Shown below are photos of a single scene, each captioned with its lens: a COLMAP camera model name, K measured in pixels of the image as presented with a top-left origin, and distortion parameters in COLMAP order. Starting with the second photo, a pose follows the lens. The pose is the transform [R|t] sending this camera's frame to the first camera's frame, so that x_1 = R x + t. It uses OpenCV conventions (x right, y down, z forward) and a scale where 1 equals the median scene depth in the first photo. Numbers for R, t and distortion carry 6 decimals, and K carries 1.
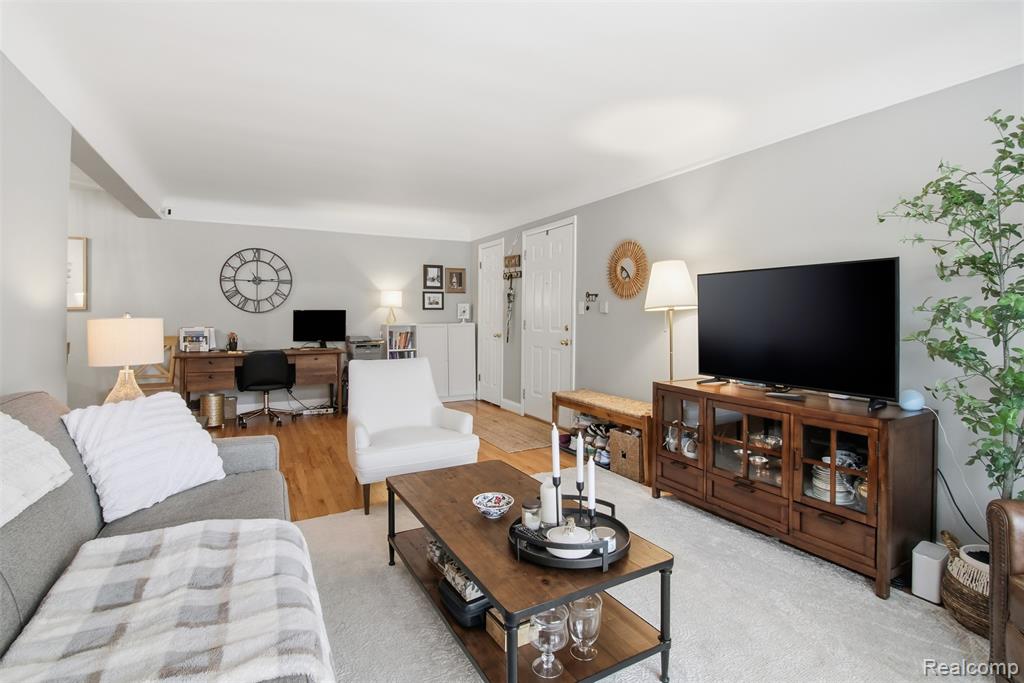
lens RADIAL K [[499.7, 0, 514.7], [0, 499.7, 320.8], [0, 0, 1]] dist [-0.000884, -0.000188]
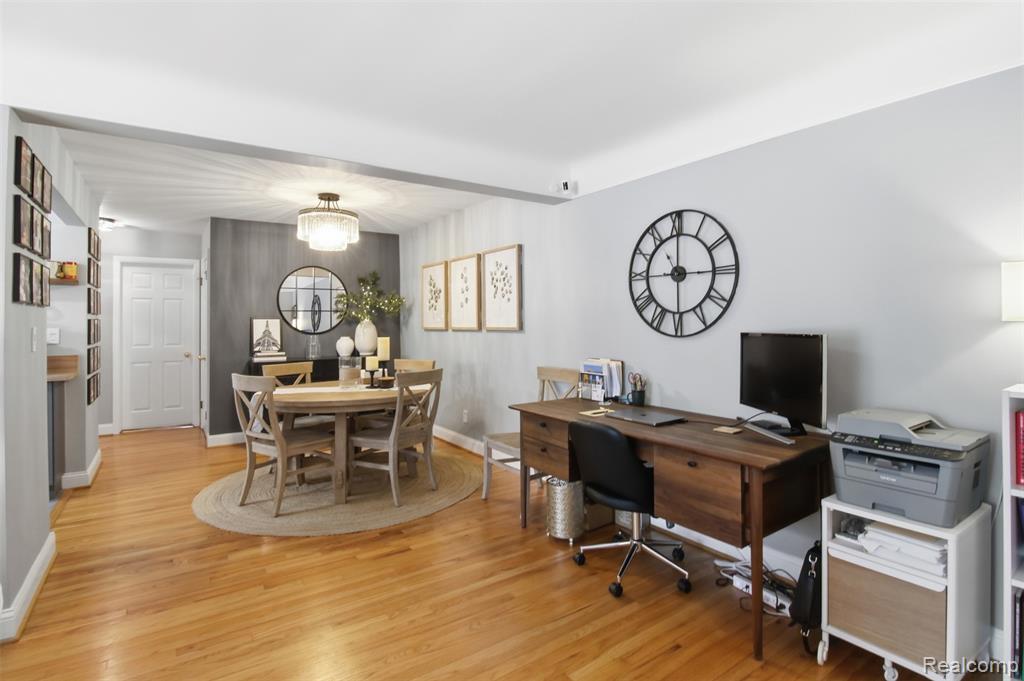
lens RADIAL K [[499.7, 0, 514.7], [0, 499.7, 319.8], [0, 0, 1]] dist [-0.000884, -0.000188]
pose [[0.110359, -0.007837, -0.993861, -0.028089], [-0.000362, 0.999969, -0.007925, -0.029686], [0.993892, 0.001234, 0.110353, 0.782595]]
